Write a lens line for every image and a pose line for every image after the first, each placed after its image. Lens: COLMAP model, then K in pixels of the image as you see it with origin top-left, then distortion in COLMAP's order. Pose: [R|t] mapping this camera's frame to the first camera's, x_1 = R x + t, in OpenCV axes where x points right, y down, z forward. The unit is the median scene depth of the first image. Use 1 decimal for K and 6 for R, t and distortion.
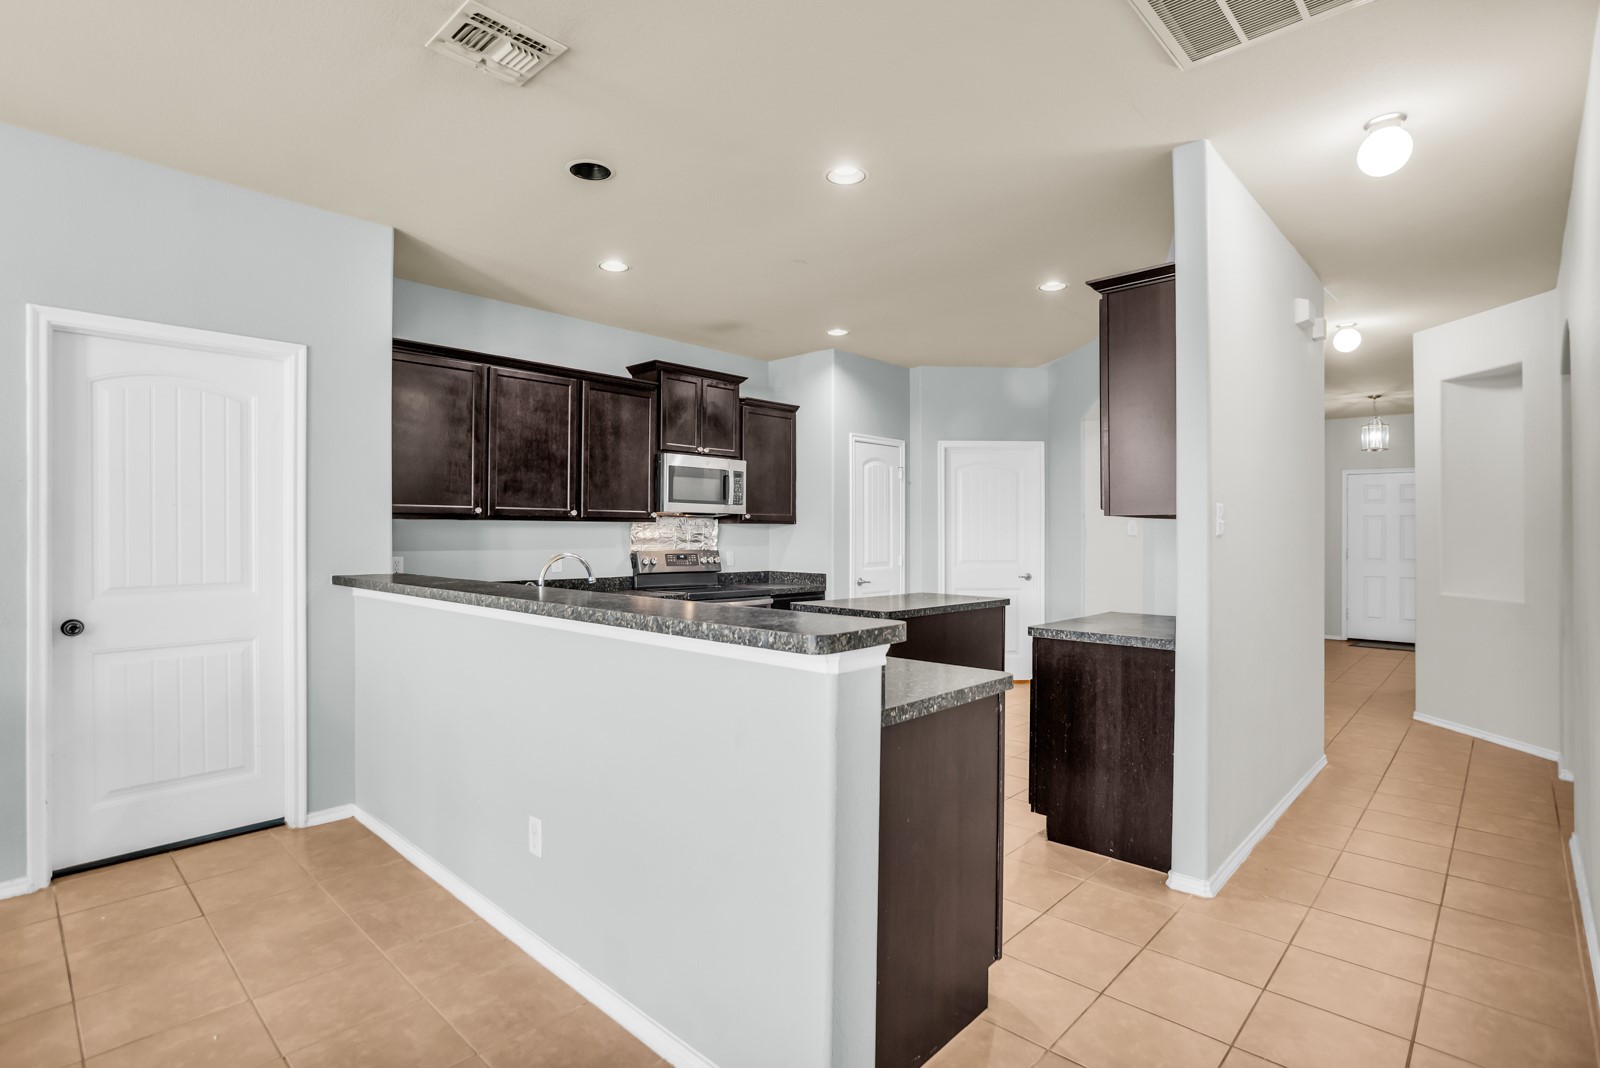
lens RADIAL K [[802.0, 0, 794.3], [0, 802.0, 527.4], [0, 0, 1]] dist [-0.046599, 0.000076]
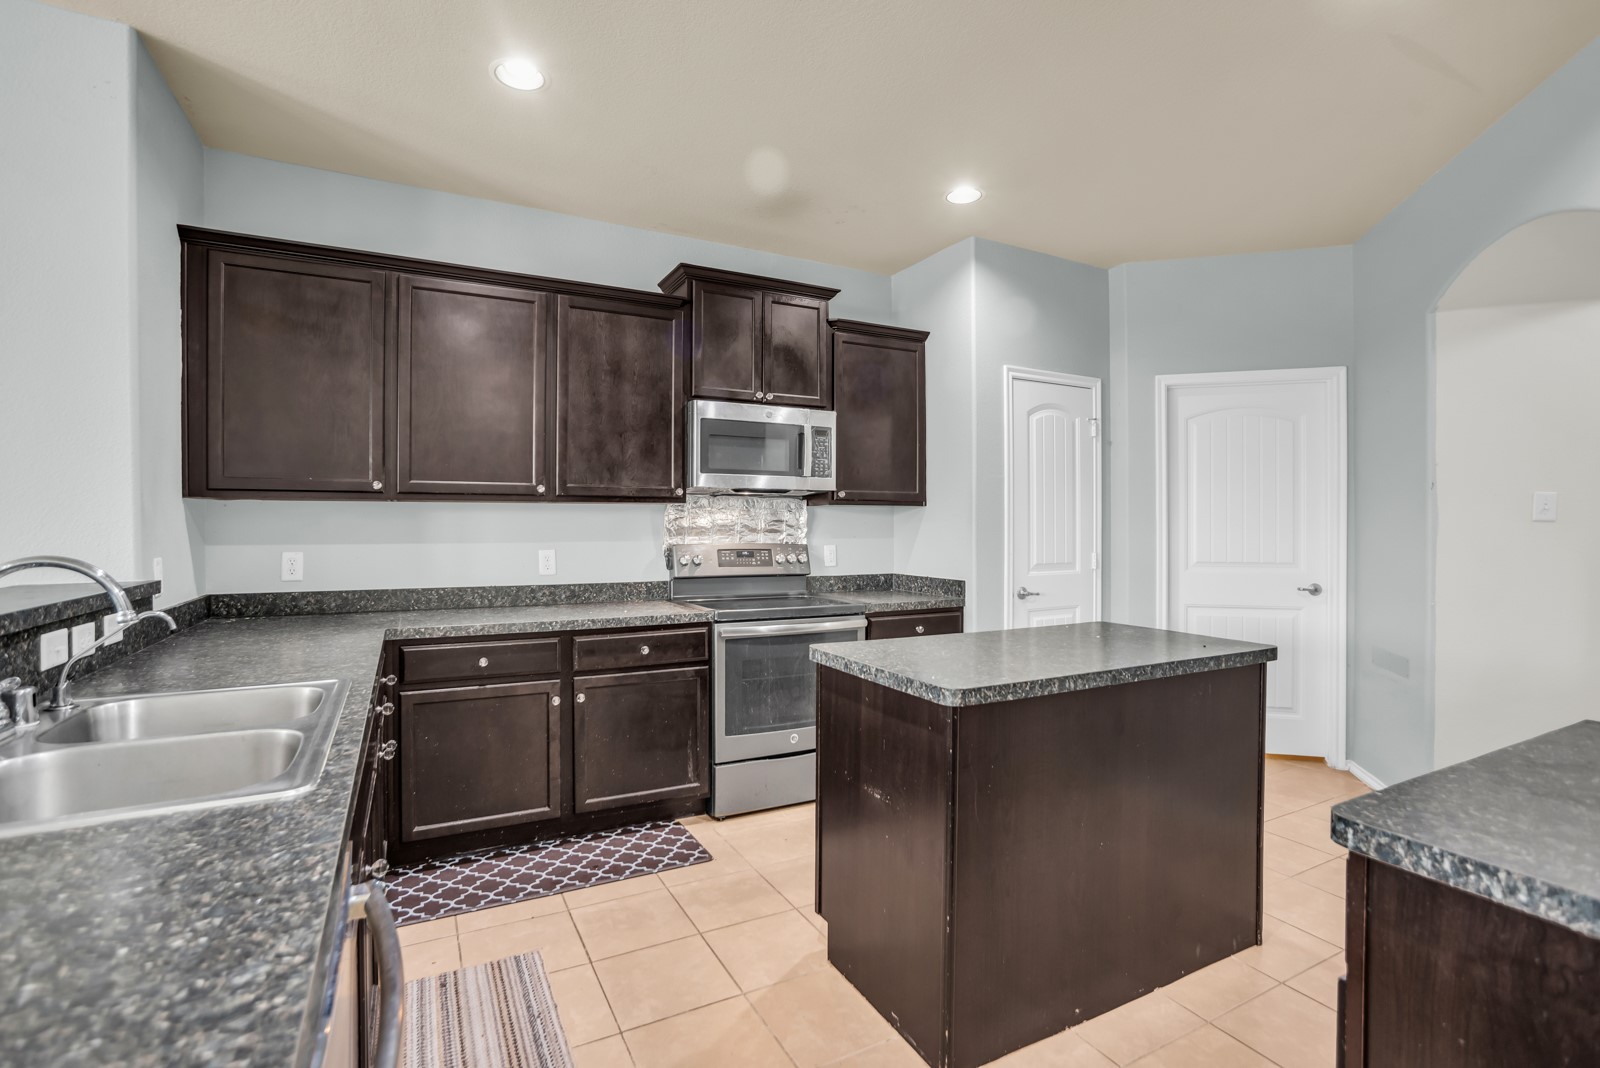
lens RADIAL K [[746.7, 0, 803.3], [0, 746.7, 527.3], [0, 0, 1]] dist [-0.051815, 0.020583]
pose [[0.949025, -0.001652, -0.315196, 0.113433], [0.004793, 0.999946, 0.009191, 0.008292], [0.315164, -0.010233, 0.948982, 0.402791]]
